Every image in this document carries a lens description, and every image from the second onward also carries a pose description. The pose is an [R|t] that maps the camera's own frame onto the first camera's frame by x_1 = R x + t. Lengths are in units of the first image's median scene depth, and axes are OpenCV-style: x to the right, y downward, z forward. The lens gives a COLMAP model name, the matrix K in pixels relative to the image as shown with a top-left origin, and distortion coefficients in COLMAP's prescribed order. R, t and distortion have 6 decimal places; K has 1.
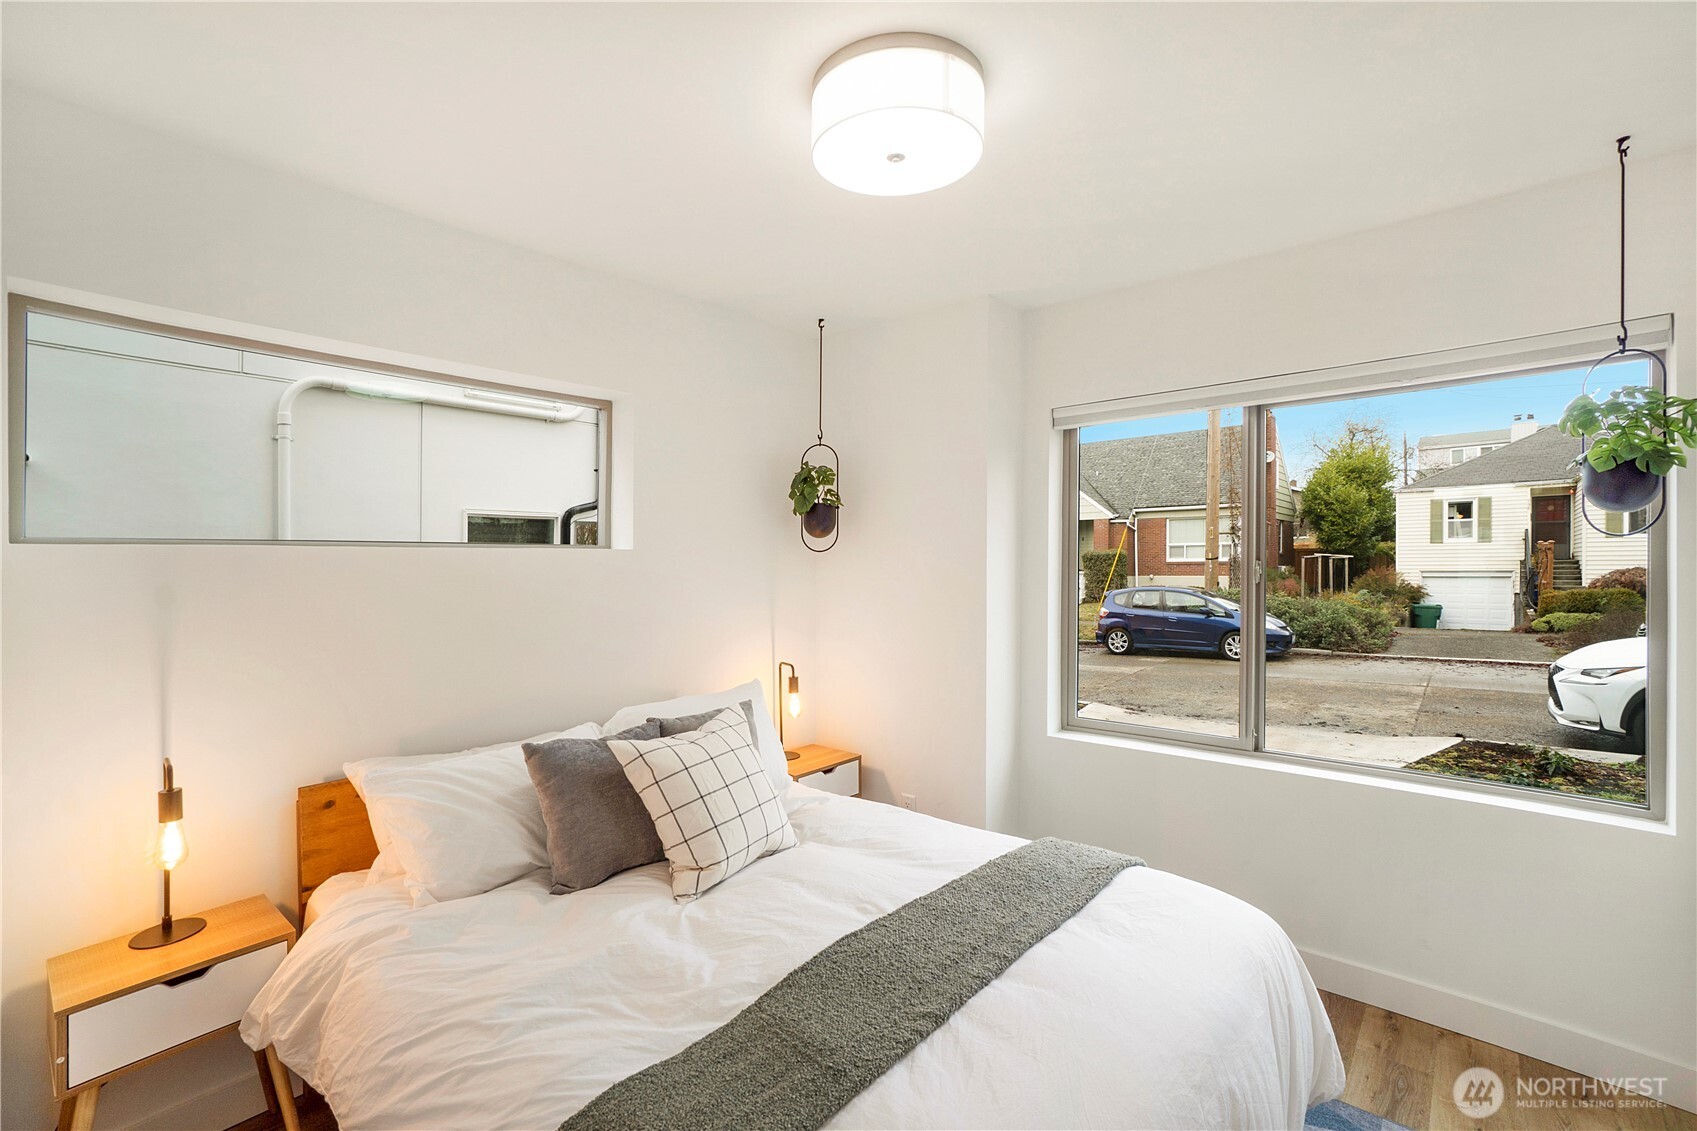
lens RADIAL K [[754.4, 0, 848.5], [0, 754.4, 565.5], [0, 0, 1]] dist [-0.000327, 0.000030]
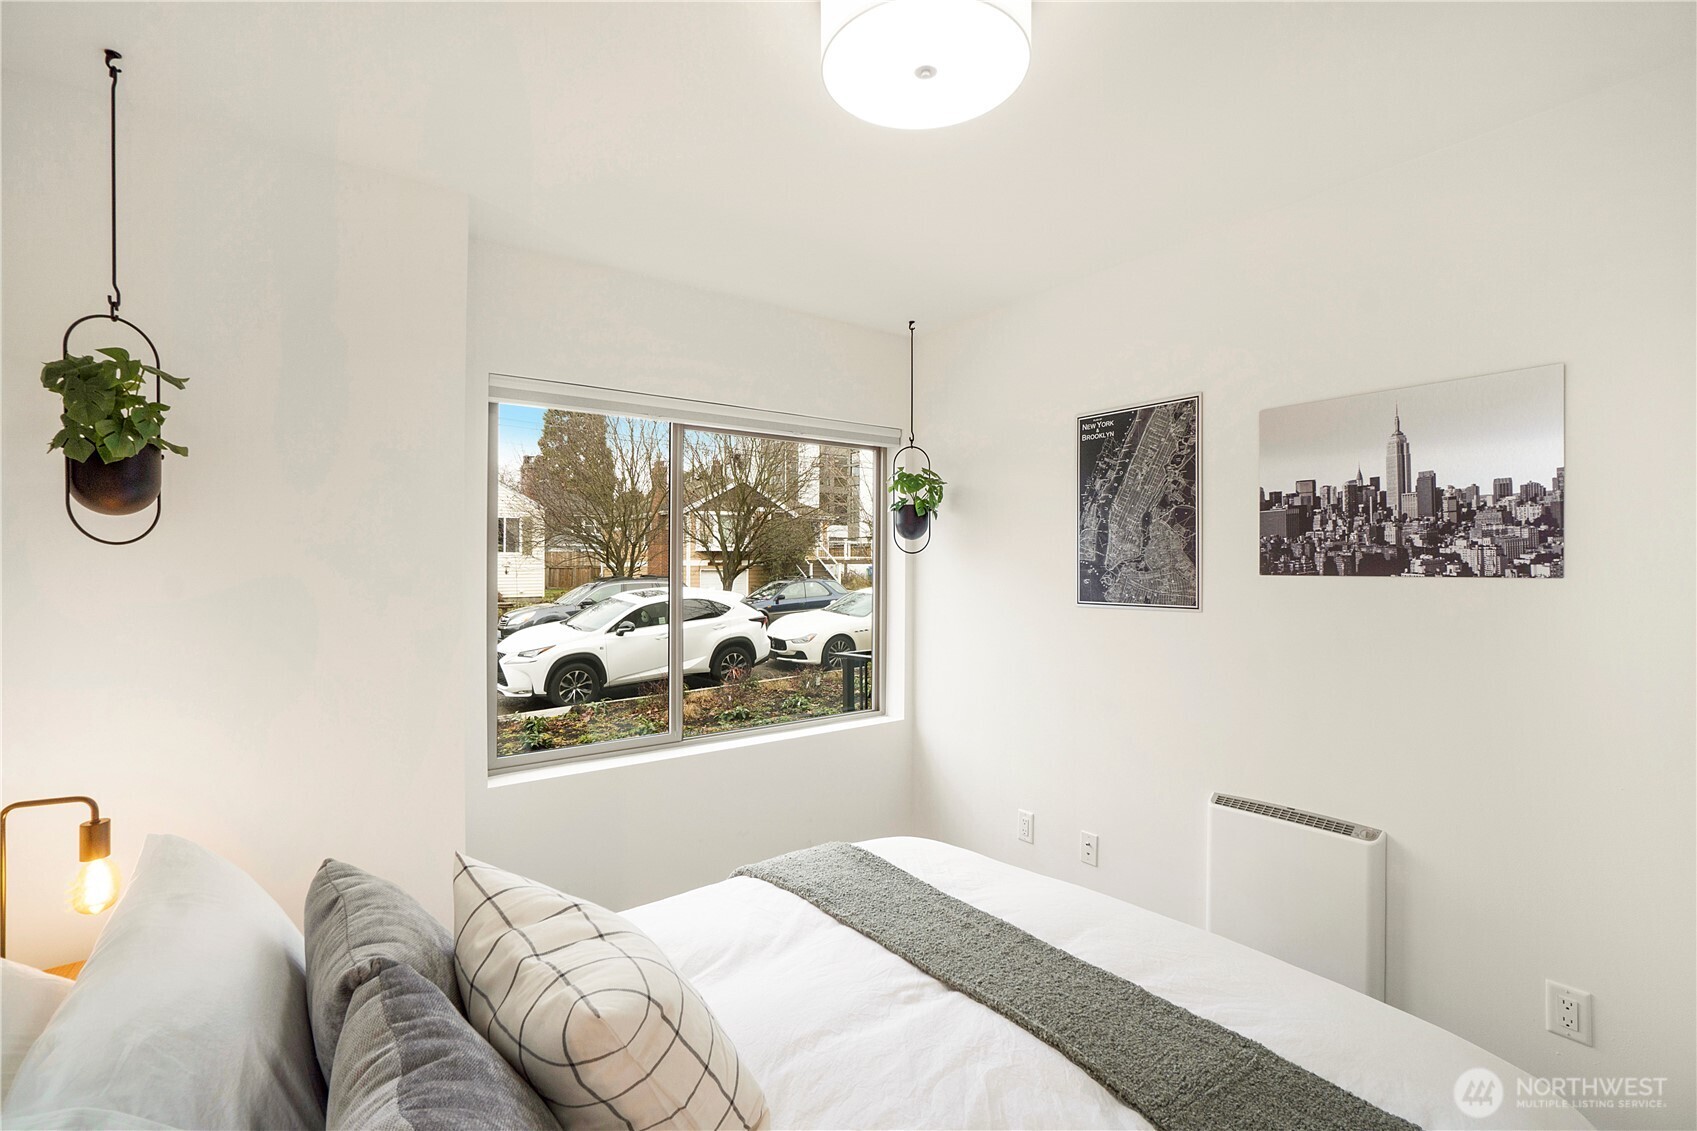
lens RADIAL K [[720.4, 0, 846.3], [0, 720.4, 601.0], [0, 0, 1]] dist [0.001352, 0.000327]
pose [[0.237620, -0.038909, 0.970579, -0.379212], [0.004443, 0.999231, 0.038969, 0.000893], [-0.971348, -0.004947, 0.237610, 0.462162]]
